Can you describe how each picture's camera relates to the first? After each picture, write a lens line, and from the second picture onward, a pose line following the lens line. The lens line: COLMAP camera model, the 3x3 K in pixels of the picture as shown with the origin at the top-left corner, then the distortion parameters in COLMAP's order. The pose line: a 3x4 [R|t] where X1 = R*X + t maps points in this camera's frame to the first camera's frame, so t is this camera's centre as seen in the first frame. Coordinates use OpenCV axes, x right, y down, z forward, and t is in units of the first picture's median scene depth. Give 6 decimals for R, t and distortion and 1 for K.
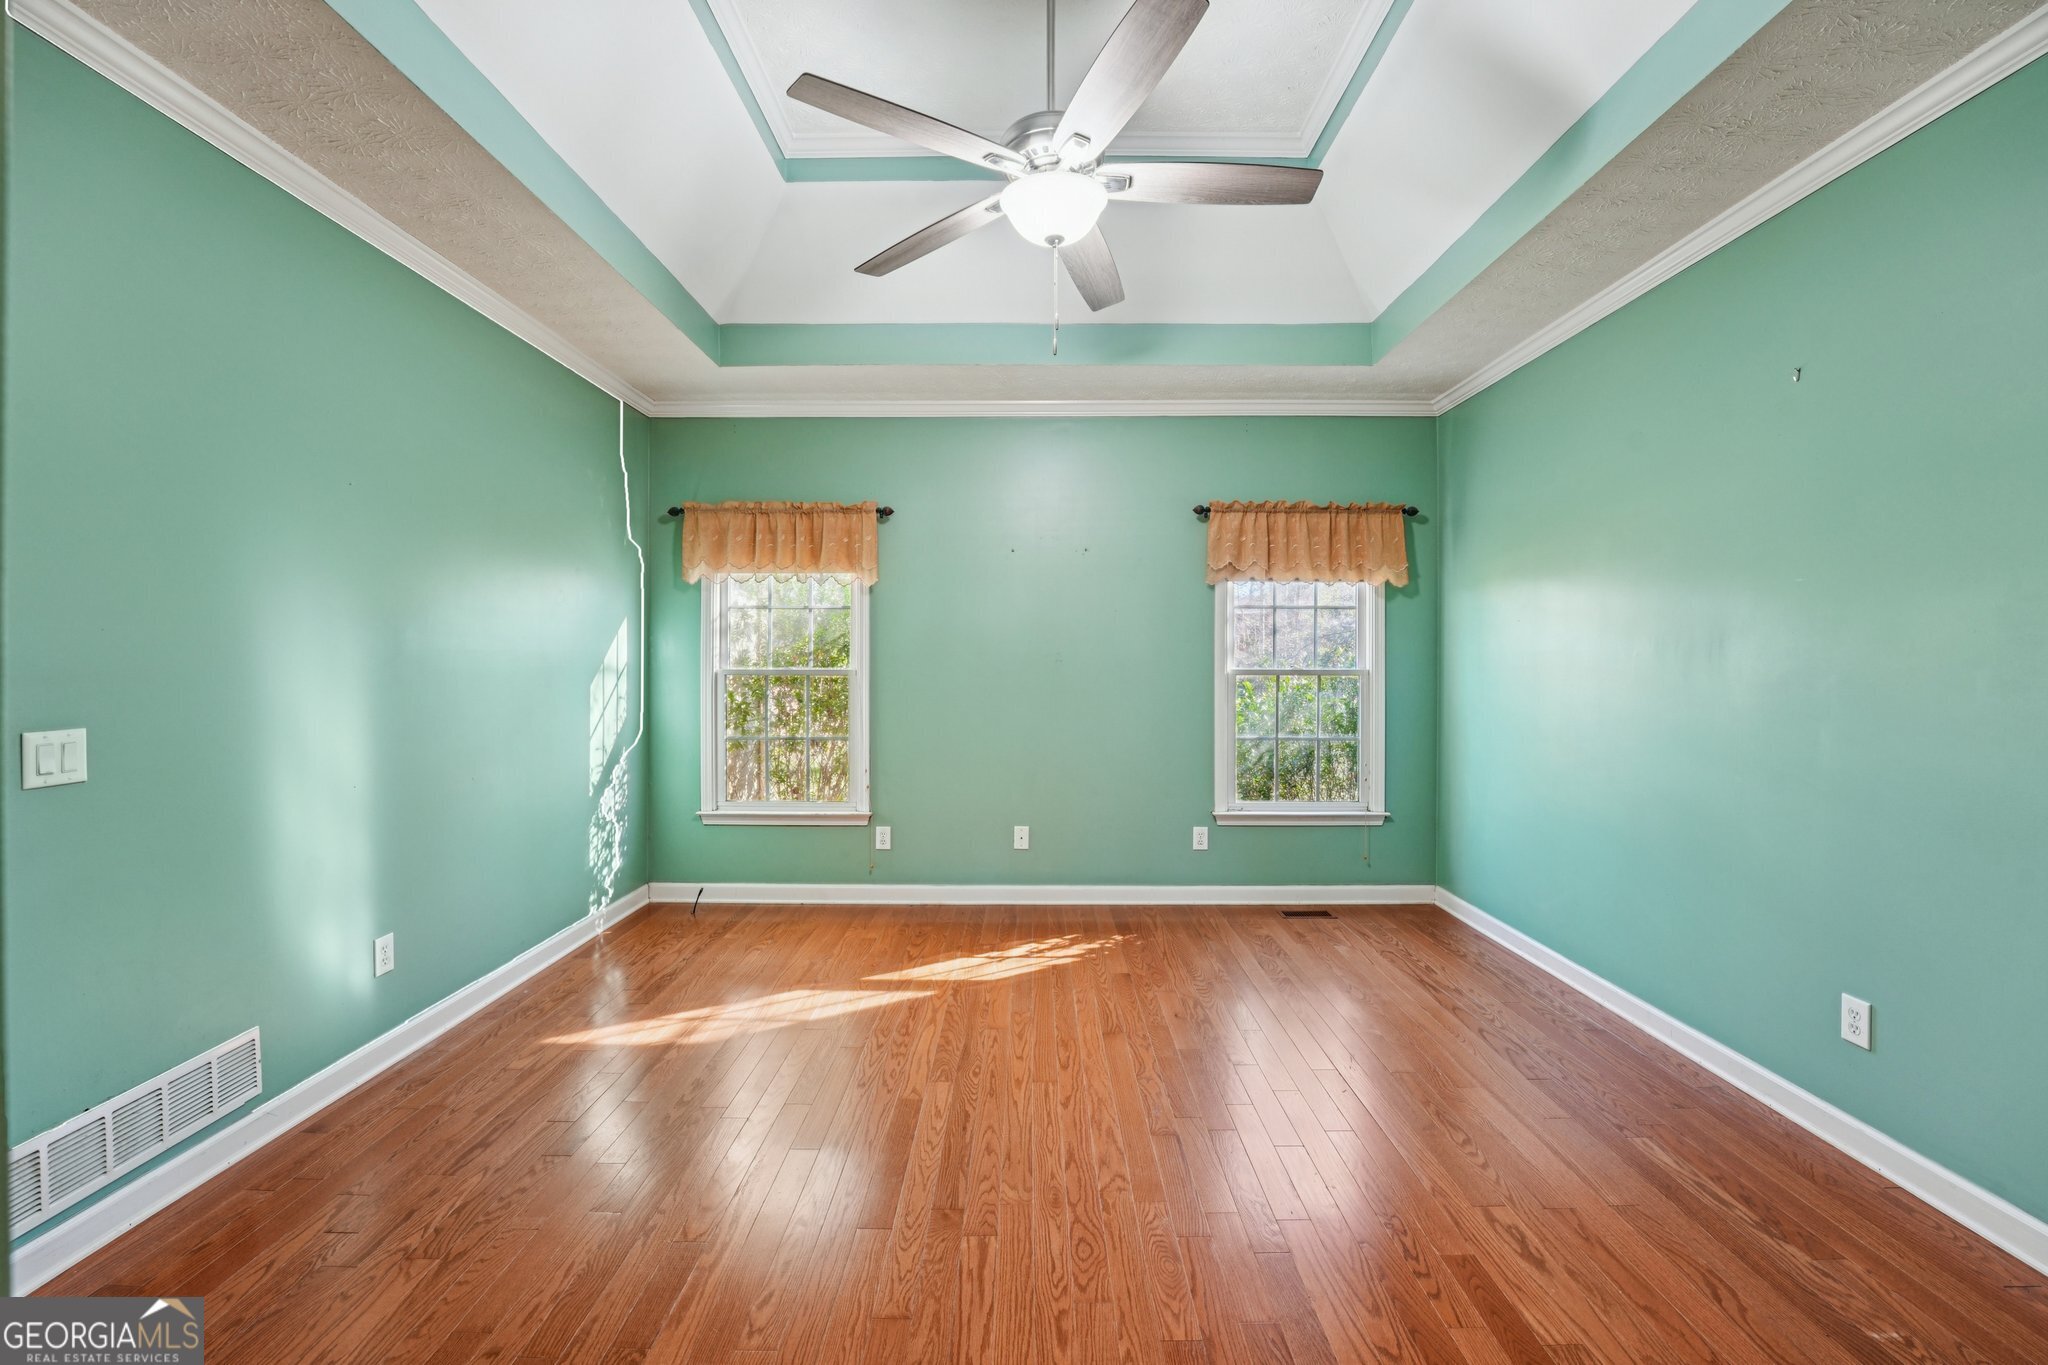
lens RADIAL K [[838.0, 0, 1028.6], [0, 838.0, 654.8], [0, 0, 1]] dist [-0.022168, 0.000984]
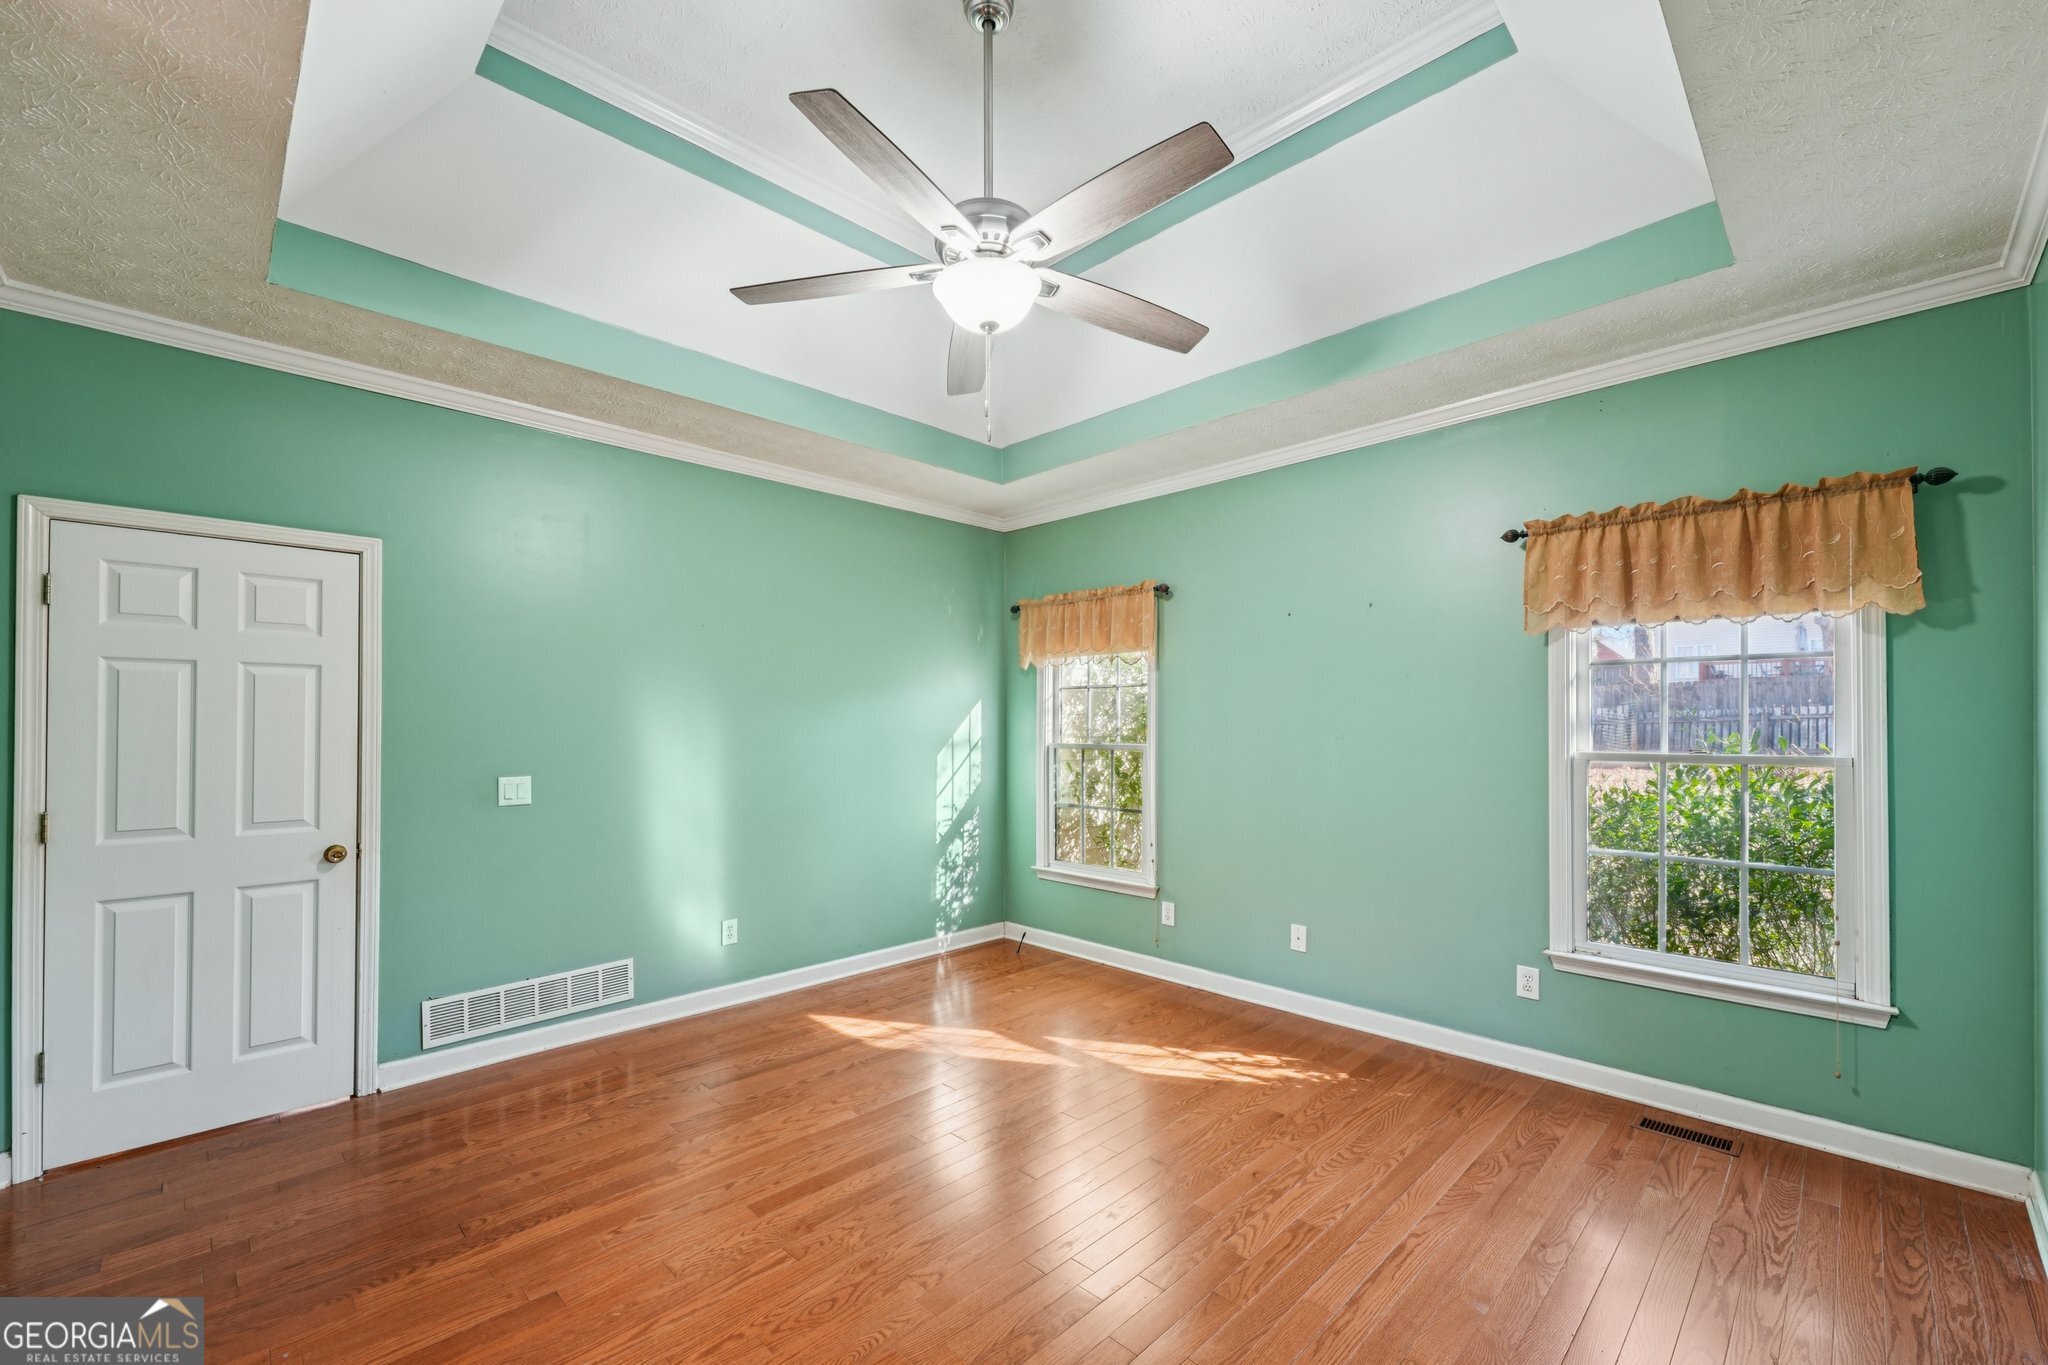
lens RADIAL K [[831.9, 0, 1029.3], [0, 831.9, 718.7], [0, 0, 1]] dist [0.001178, 0.000090]
pose [[0.712348, -0.007897, -0.701782, 0.434485], [0.005746, 0.999969, -0.005421, -0.010982], [0.701803, -0.000171, 0.712371, 0.185161]]
